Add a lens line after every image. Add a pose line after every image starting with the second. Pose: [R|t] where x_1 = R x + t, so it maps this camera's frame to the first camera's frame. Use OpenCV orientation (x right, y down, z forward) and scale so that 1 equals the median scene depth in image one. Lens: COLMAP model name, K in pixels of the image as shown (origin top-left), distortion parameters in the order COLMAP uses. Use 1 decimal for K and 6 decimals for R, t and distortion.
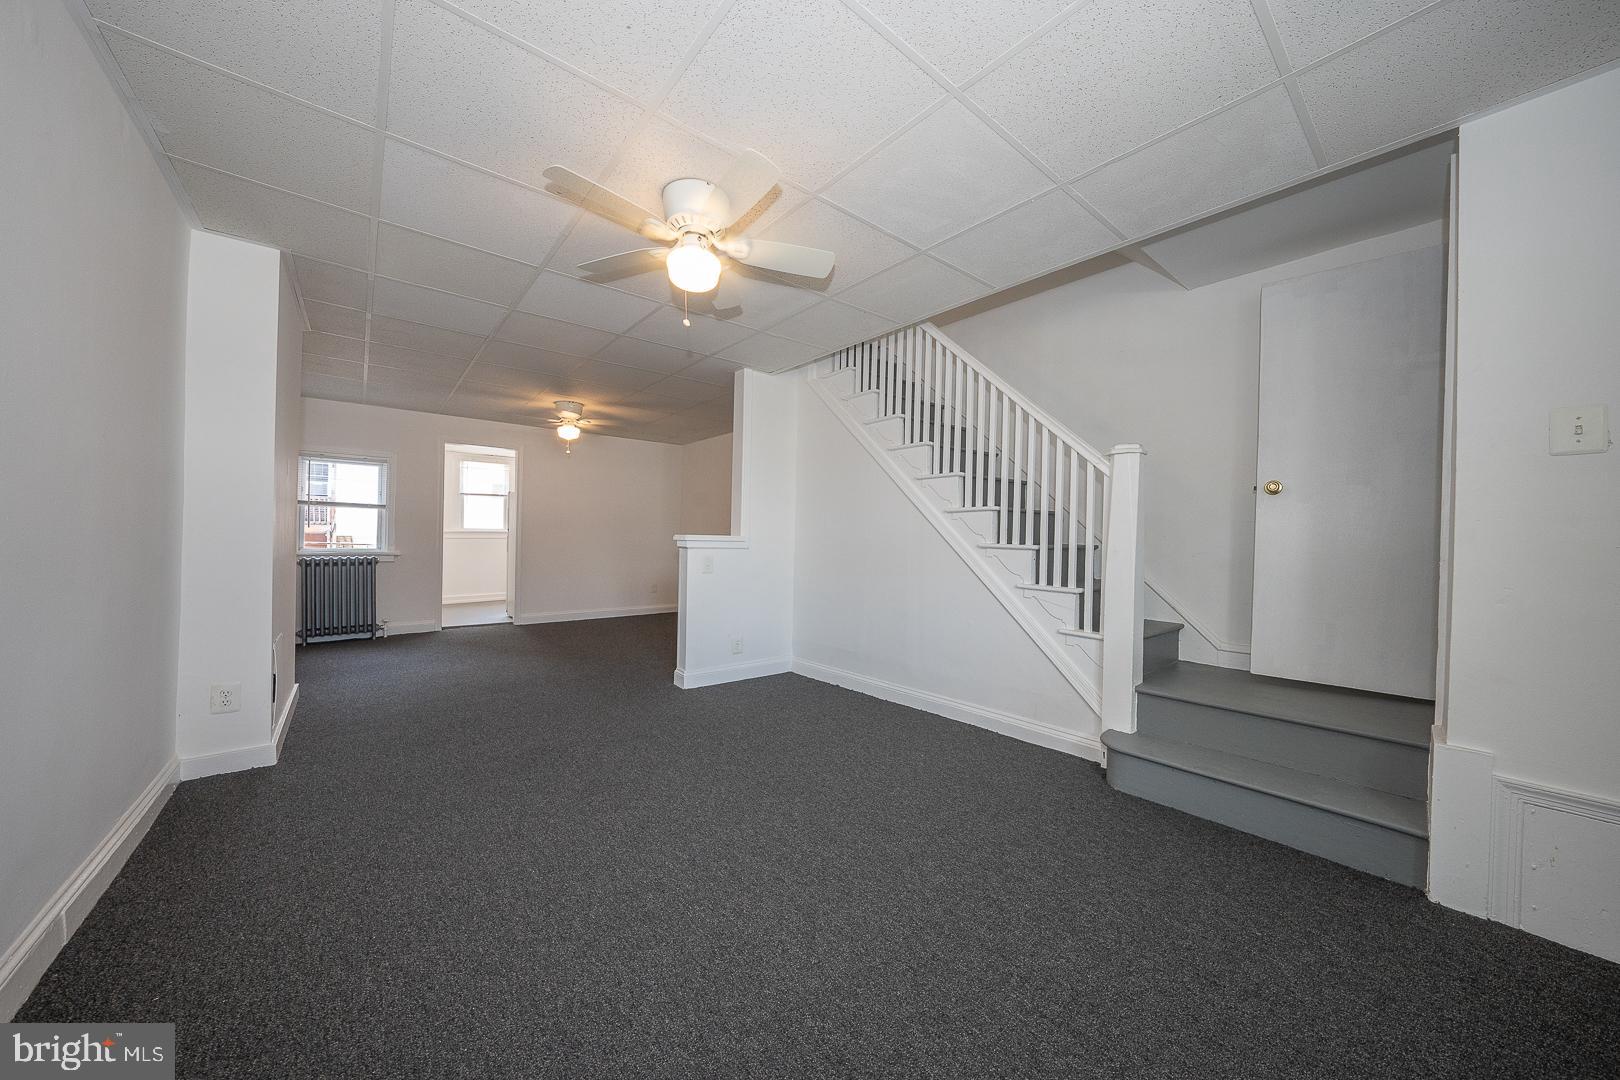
lens RADIAL K [[565.3, 0, 810.0], [0, 565.3, 540.0], [0, 0, 1]] dist [0.000445, 0.000039]
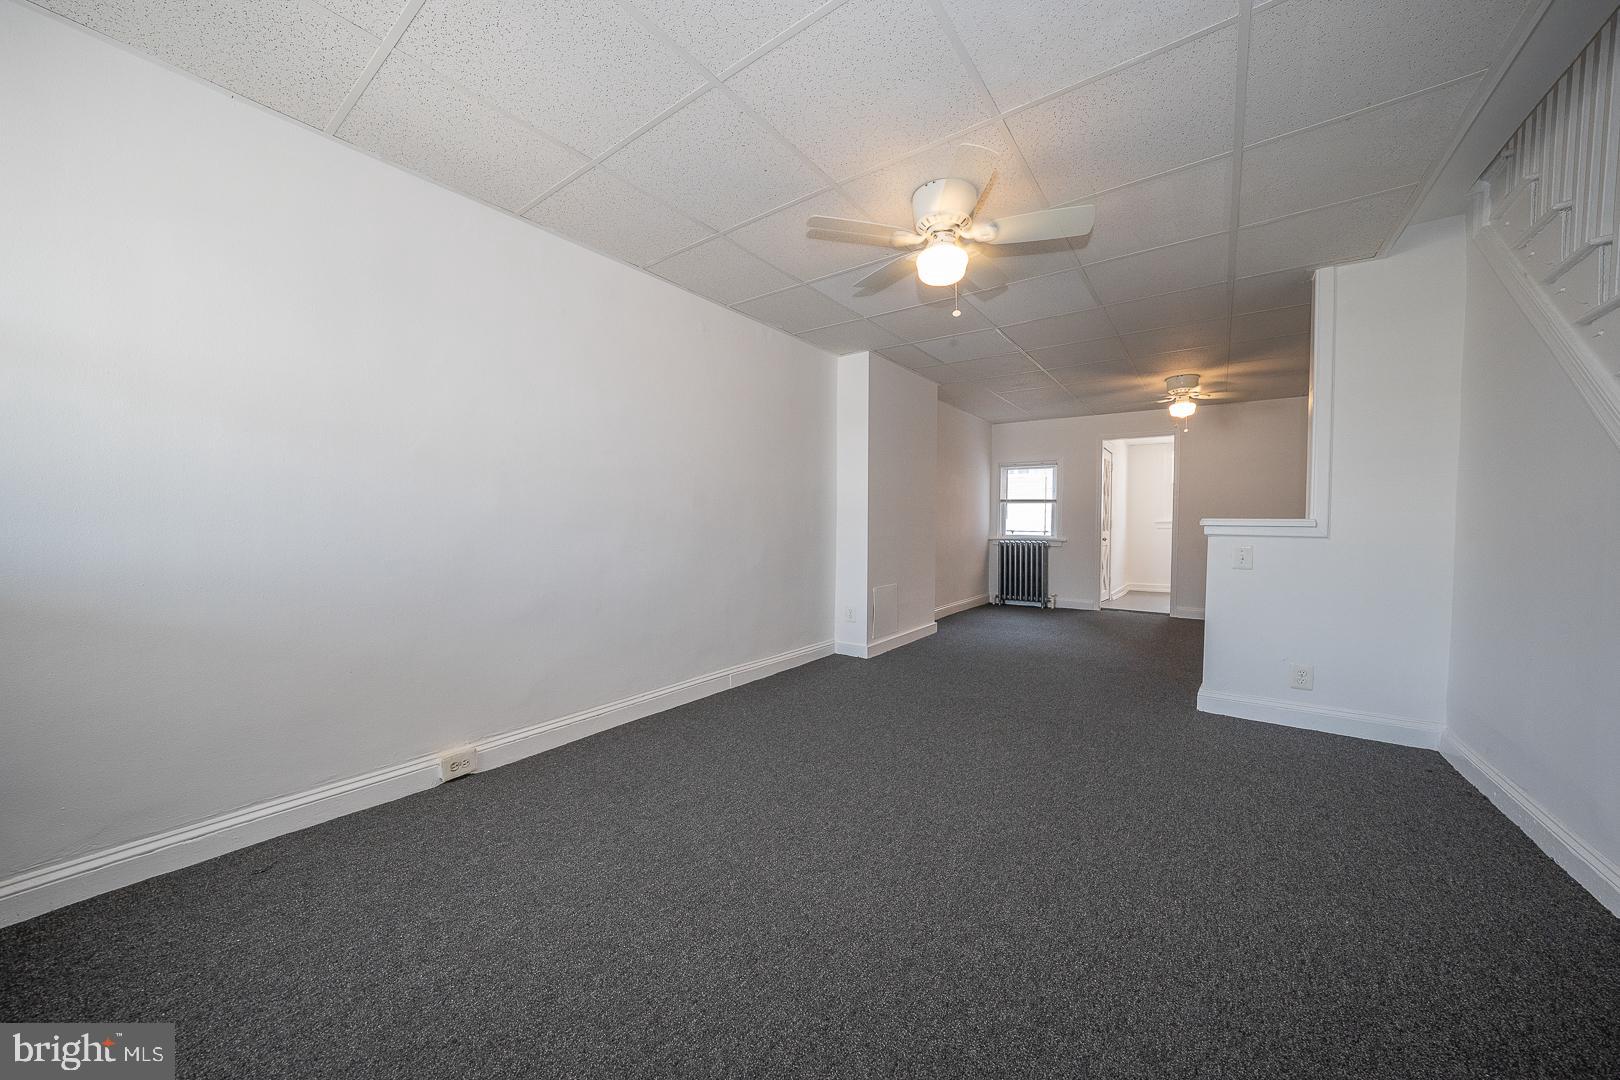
lens RADIAL K [[565.3, 0, 810.0], [0, 565.3, 540.0], [0, 0, 1]] dist [0.000445, 0.000039]
pose [[0.258757, 0.017568, -0.965783, 0.343599], [-0.006602, 0.999843, 0.016419, 0.009726], [0.965920, 0.002128, 0.258832, 0.218619]]
